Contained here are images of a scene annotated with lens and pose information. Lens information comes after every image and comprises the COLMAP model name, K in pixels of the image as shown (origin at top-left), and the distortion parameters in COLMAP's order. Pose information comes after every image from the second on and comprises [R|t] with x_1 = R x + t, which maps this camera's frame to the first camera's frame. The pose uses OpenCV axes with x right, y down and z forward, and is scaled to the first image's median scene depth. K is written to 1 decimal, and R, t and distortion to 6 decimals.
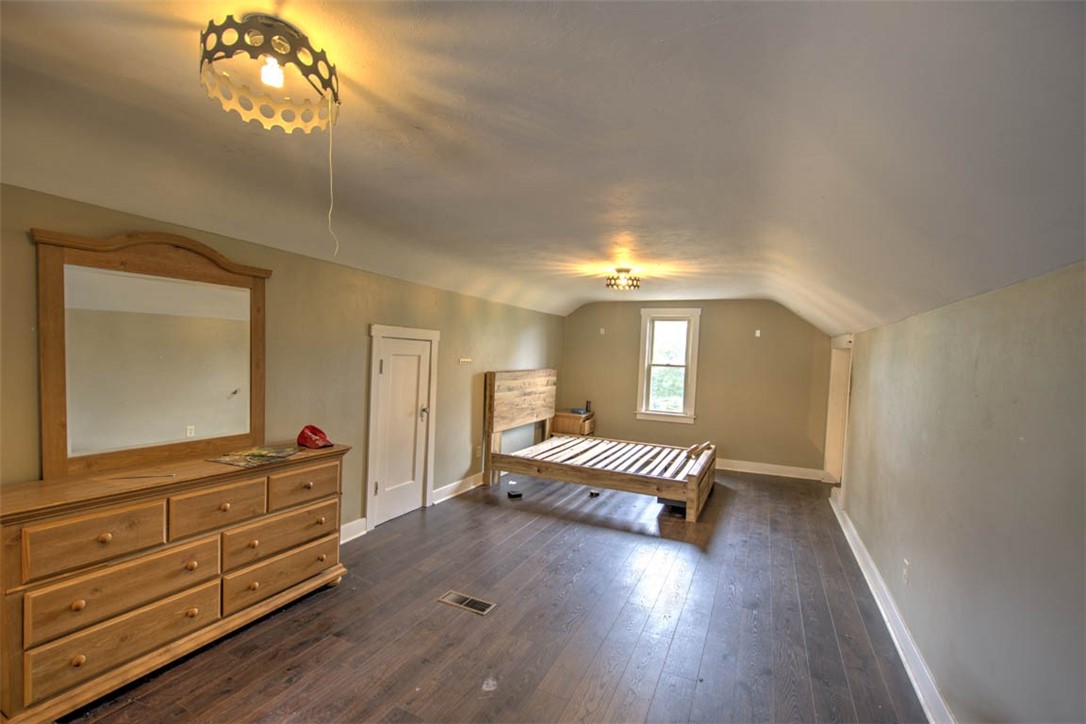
lens RADIAL K [[468.3, 0, 538.9], [0, 468.3, 373.4], [0, 0, 1]] dist [0.001313, 0.000031]
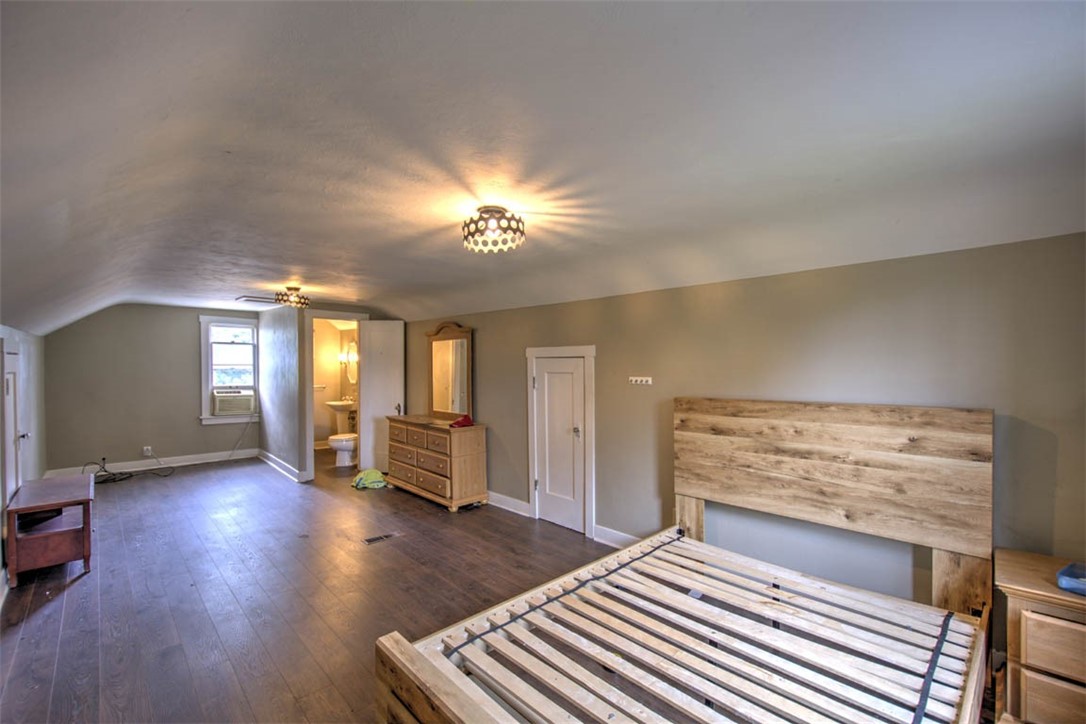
lens RADIAL K [[465.1, 0, 543.0], [0, 465.1, 362.0], [0, 0, 1]] dist [0.000271, 0.000007]
pose [[-0.352732, -0.049624, -0.934407, 0.678497], [-0.052371, 0.998074, -0.033236, -0.024088], [0.934258, 0.037213, -0.354652, 1.259276]]
